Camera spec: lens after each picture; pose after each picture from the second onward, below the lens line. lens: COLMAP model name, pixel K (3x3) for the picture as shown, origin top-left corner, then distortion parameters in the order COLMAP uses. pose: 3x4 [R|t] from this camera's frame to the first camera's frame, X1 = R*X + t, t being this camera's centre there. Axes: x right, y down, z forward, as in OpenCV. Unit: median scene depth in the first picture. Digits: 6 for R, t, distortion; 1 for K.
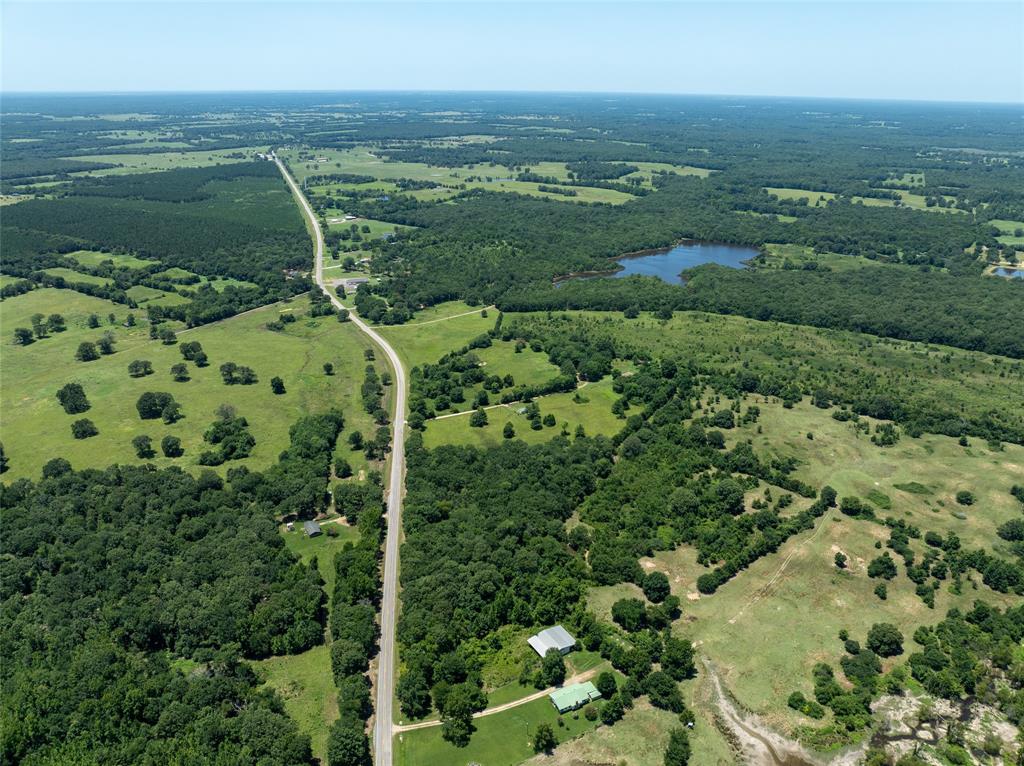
lens RADIAL K [[721.1, 0, 516.8], [0, 721.1, 383.3], [0, 0, 1]] dist [-0.045008, 0.015307]
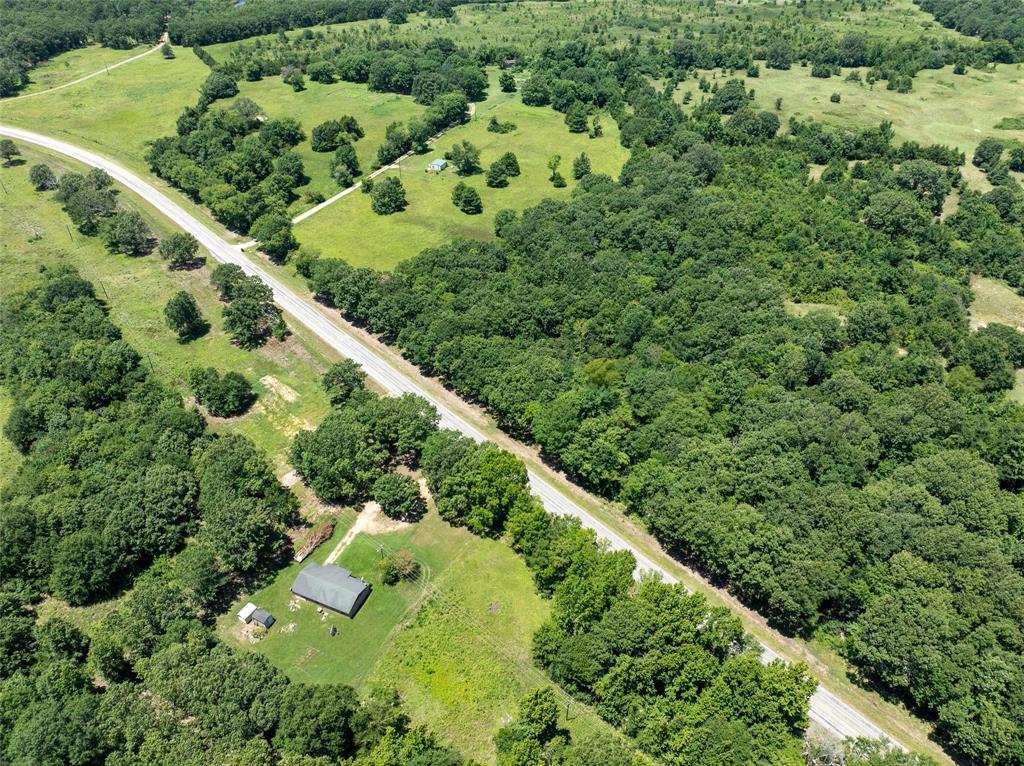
lens RADIAL K [[721.1, 0, 516.8], [0, 721.1, 383.3], [0, 0, 1]] dist [-0.045008, 0.015307]
pose [[0.802456, -0.372893, 0.465850, -0.271073], [0.232784, 0.914465, 0.331006, 0.026278], [-0.549433, -0.157175, 0.820621, 0.574542]]
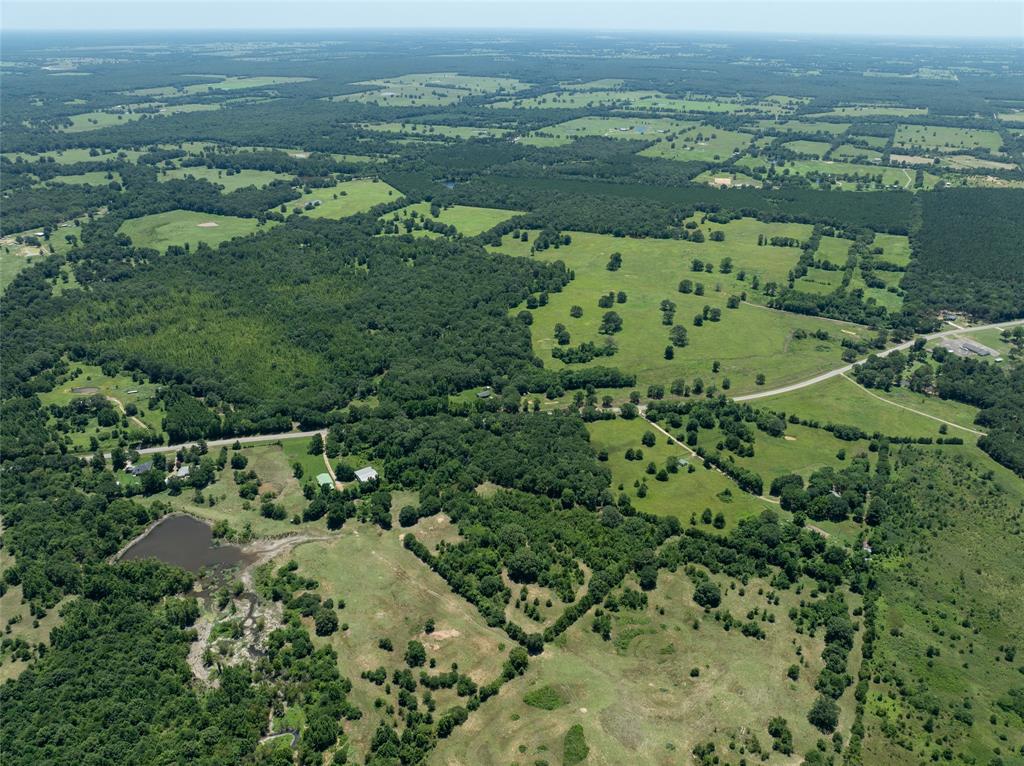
lens RADIAL K [[721.1, 0, 516.8], [0, 721.1, 383.3], [0, 0, 1]] dist [-0.045008, 0.015307]
pose [[0.031726, 0.445847, -0.894547, 0.967416], [-0.391103, 0.829171, 0.399393, -0.415625], [0.919800, 0.337188, 0.200678, 0.592847]]
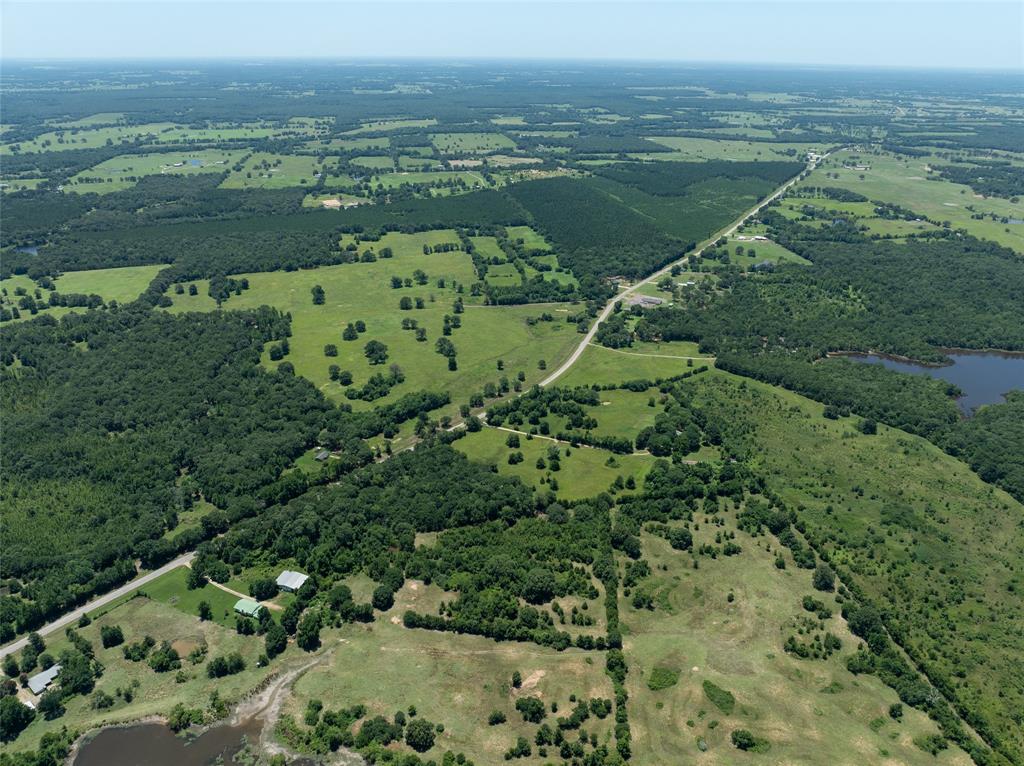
lens RADIAL K [[721.1, 0, 516.8], [0, 721.1, 383.3], [0, 0, 1]] dist [-0.045008, 0.015307]
pose [[0.647784, 0.319782, -0.691460, 0.787190], [-0.296433, 0.941910, 0.157900, -0.242530], [0.701786, 0.102687, 0.704948, 0.172165]]
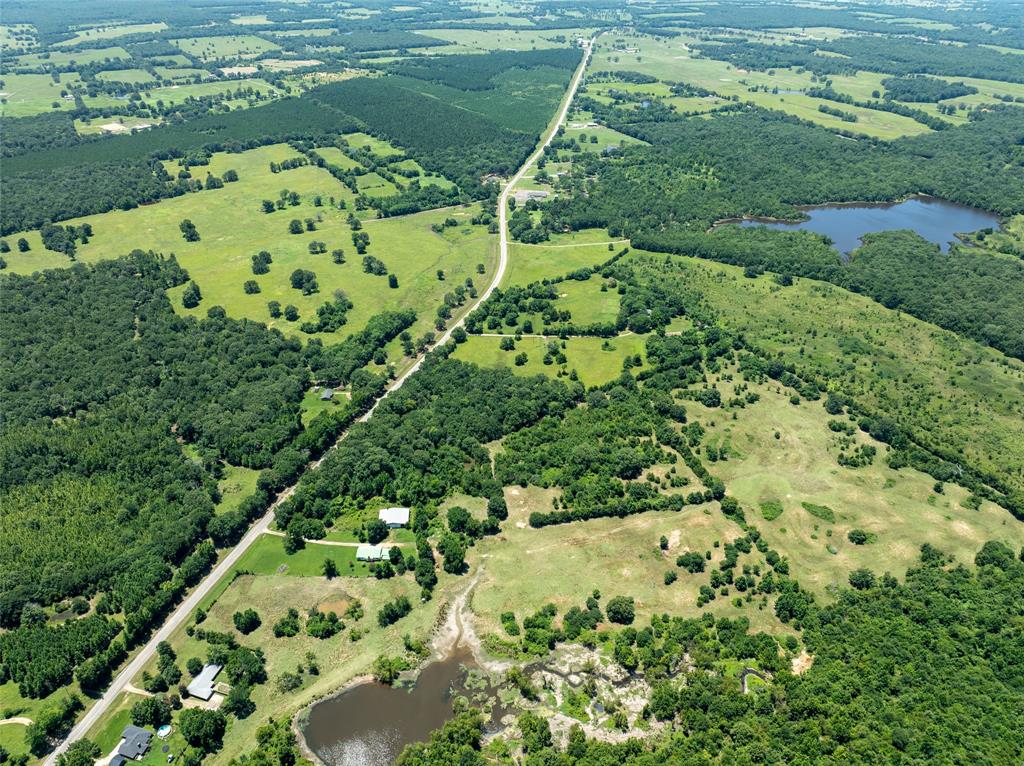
lens RADIAL K [[723.0, 0, 517.3], [0, 723.0, 378.0], [0, 0, 1]] dist [-0.033334, -0.007377]
pose [[0.879326, 0.250036, -0.405300, 0.493150], [-0.185540, 0.963700, 0.191980, -0.137344], [0.438590, -0.093613, 0.893799, -0.076275]]
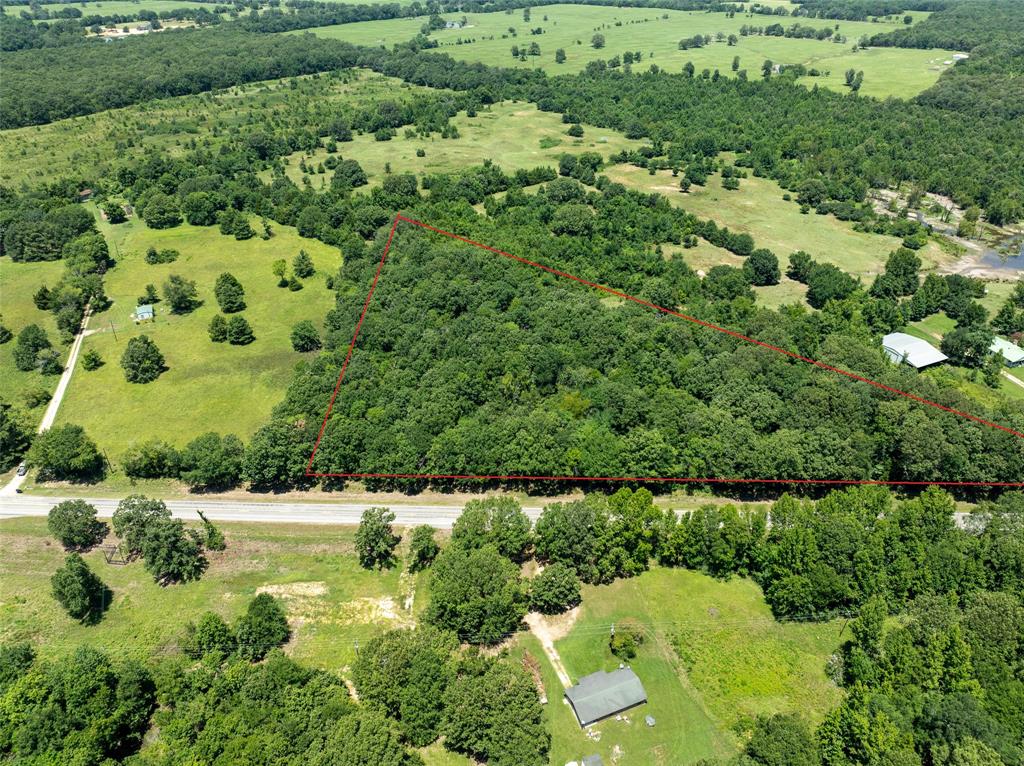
lens RADIAL K [[720.6, 0, 516.2], [0, 720.6, 381.4], [0, 0, 1]] dist [-0.039138, 0.002501]
pose [[0.139092, -0.533958, 0.833992, -0.382225], [0.380334, 0.806392, 0.452855, -0.043781], [-0.914330, 0.254207, 0.315245, 0.737203]]
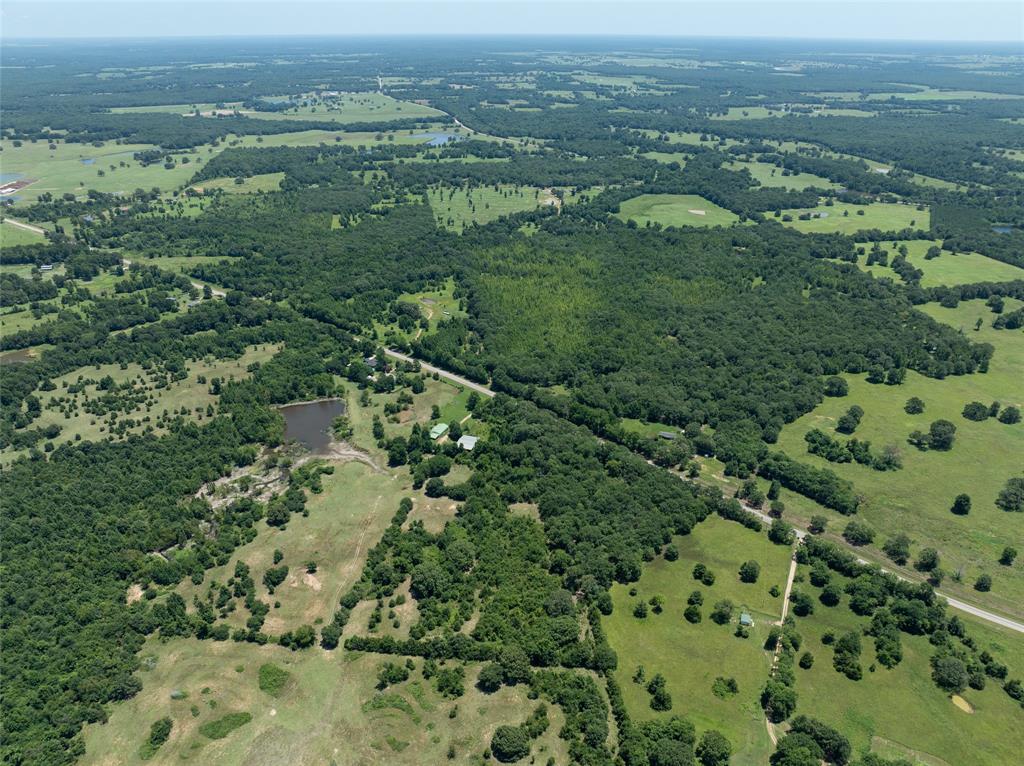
lens RADIAL K [[721.1, 0, 516.8], [0, 721.1, 383.3], [0, 0, 1]] dist [-0.045008, 0.015307]
pose [[-0.779168, 0.268781, -0.566264, 0.581424], [-0.253646, 0.690928, 0.676965, -0.606501], [0.573203, 0.671100, -0.470174, 1.158222]]
